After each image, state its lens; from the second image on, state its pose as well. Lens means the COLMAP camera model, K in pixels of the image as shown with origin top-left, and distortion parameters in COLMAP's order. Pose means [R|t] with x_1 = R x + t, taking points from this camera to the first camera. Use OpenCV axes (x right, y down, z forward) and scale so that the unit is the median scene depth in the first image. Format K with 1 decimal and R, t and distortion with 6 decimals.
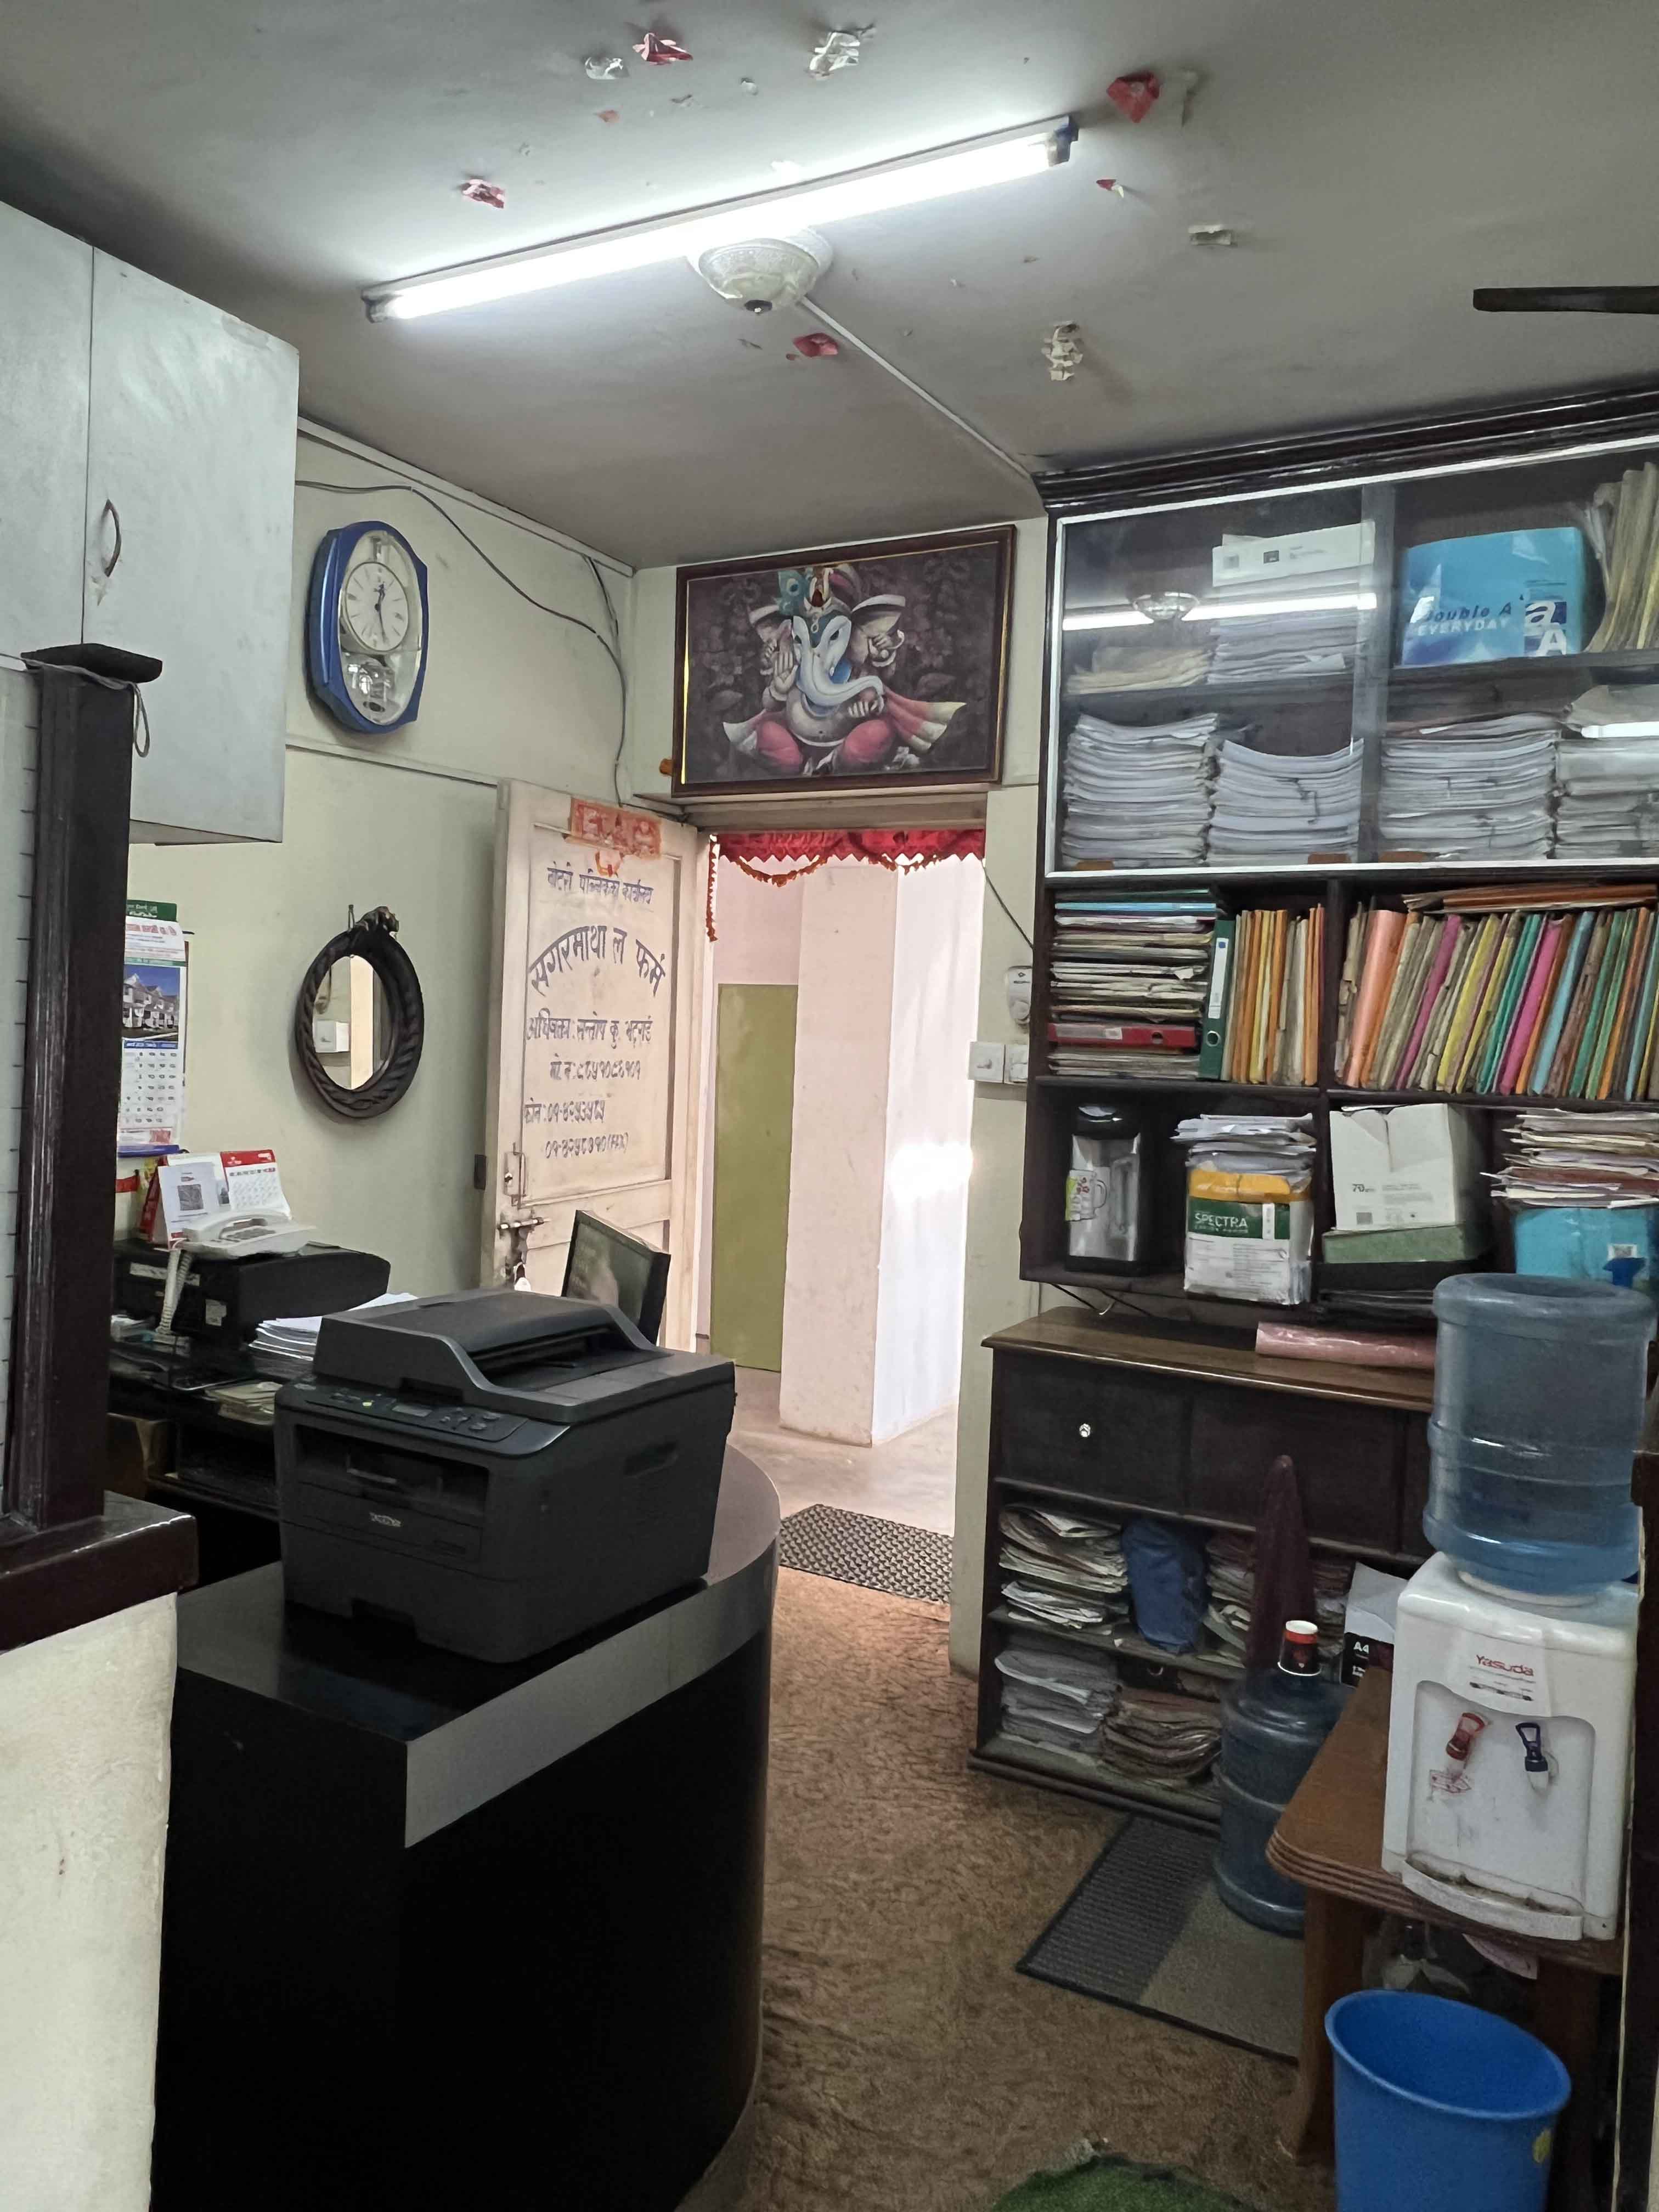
lens RADIAL K [[1531.2, 0, 829.5], [0, 1531.2, 1106.0], [0, 0, 1]] dist [0.000867, -0.007045]
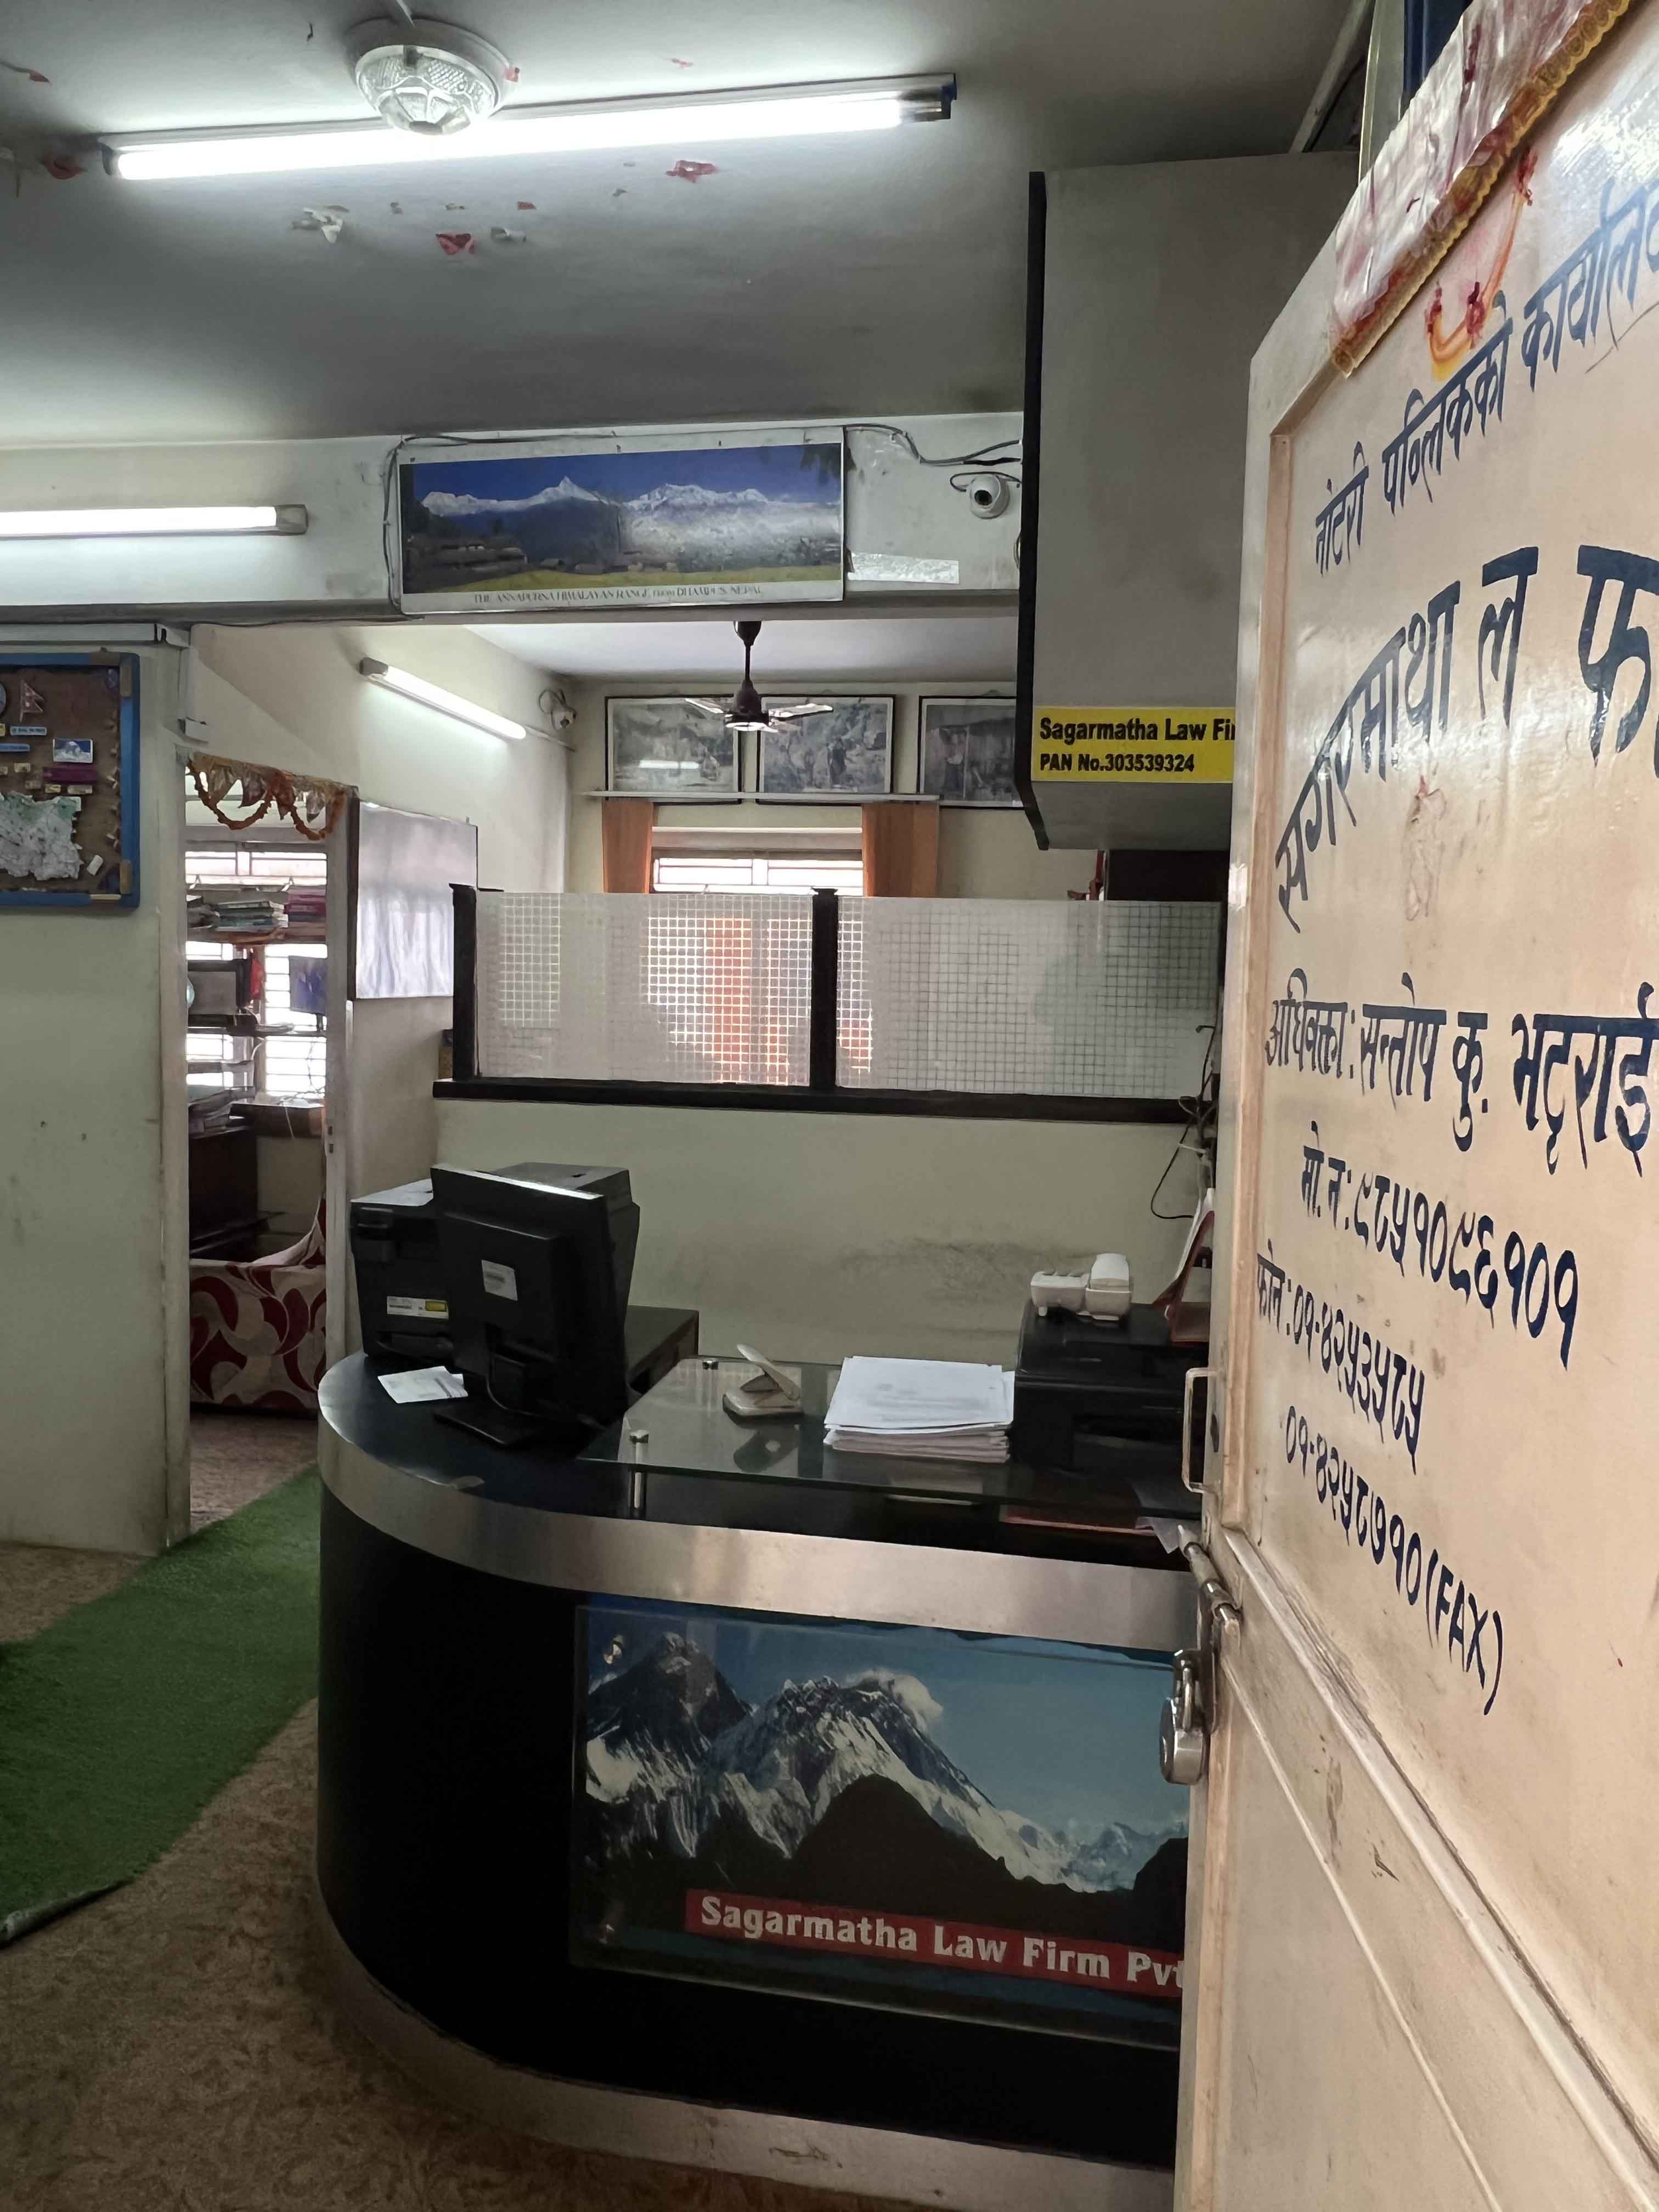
lens RADIAL K [[1531.2, 0, 829.5], [0, 1531.2, 1106.0], [0, 0, 1]] dist [0.000867, -0.007045]
pose [[-0.938967, -0.029384, -0.342751, 0.011509], [-0.076125, 0.989393, 0.123723, -0.067786], [0.335480, 0.142264, -0.931243, 1.264652]]
